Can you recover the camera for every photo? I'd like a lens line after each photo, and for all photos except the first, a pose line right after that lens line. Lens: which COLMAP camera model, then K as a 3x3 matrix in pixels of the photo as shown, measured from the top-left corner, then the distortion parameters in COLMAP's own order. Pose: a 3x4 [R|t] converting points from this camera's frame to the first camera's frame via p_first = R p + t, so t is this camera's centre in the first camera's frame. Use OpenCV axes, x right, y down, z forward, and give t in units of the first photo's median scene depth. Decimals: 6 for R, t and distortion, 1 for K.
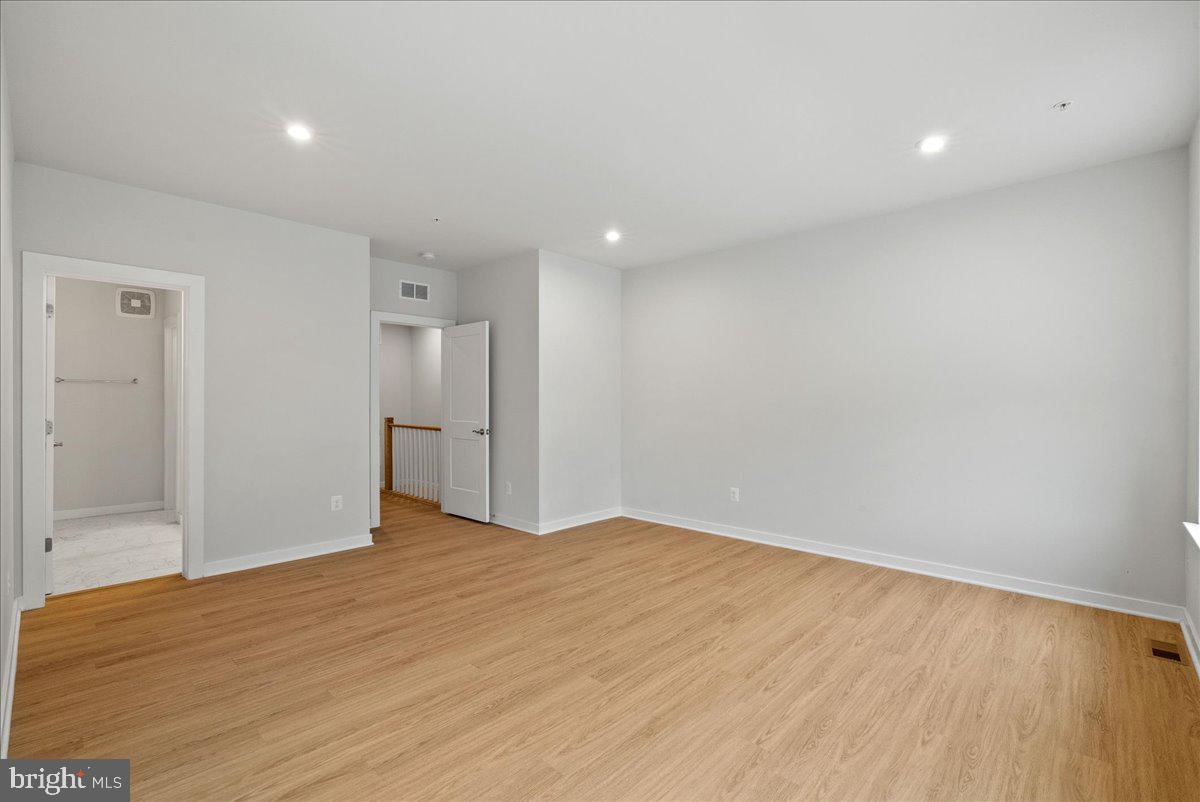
lens RADIAL K [[536.1, 0, 605.1], [0, 536.1, 400.7], [0, 0, 1]] dist [-0.003446, 0.000167]
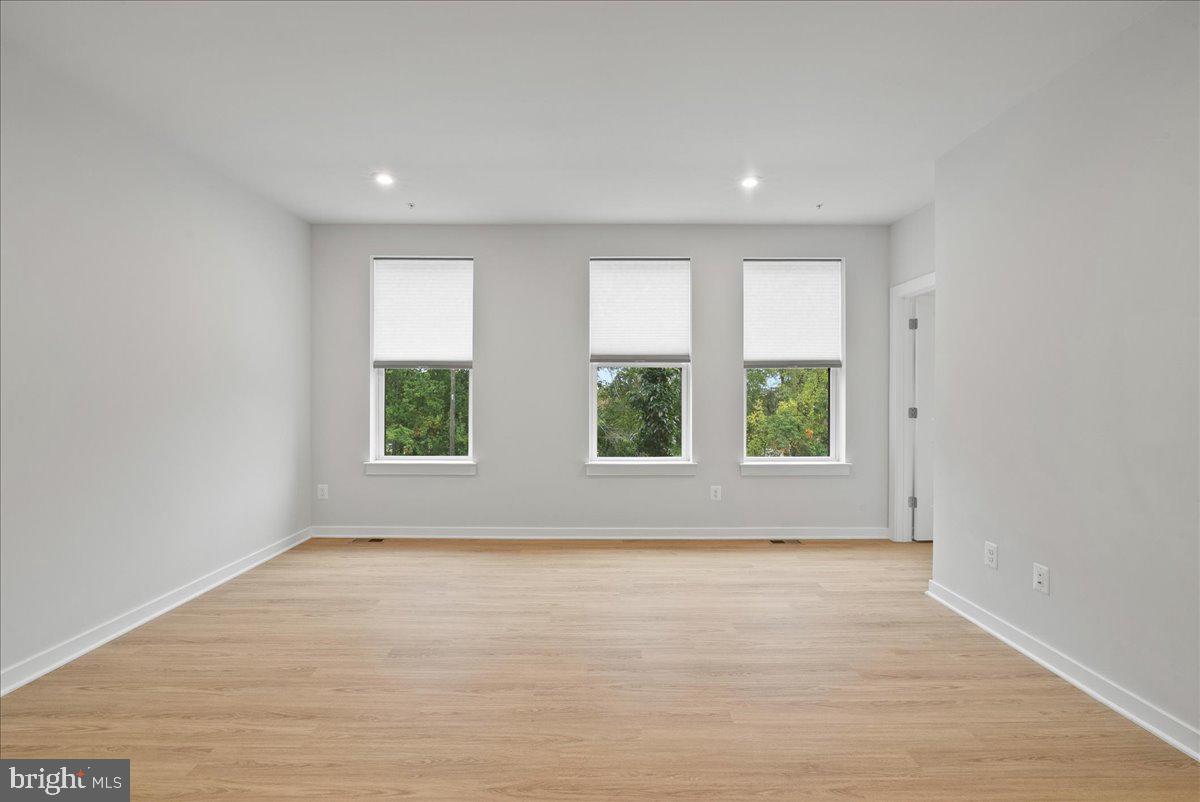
lens RADIAL K [[536.1, 0, 605.1], [0, 536.1, 400.7], [0, 0, 1]] dist [-0.003446, 0.000167]
pose [[-0.690346, -0.013026, 0.723362, -0.673040], [-0.002020, 0.999869, 0.016077, 0.005873], [-0.723476, 0.009638, -0.690282, 1.651826]]
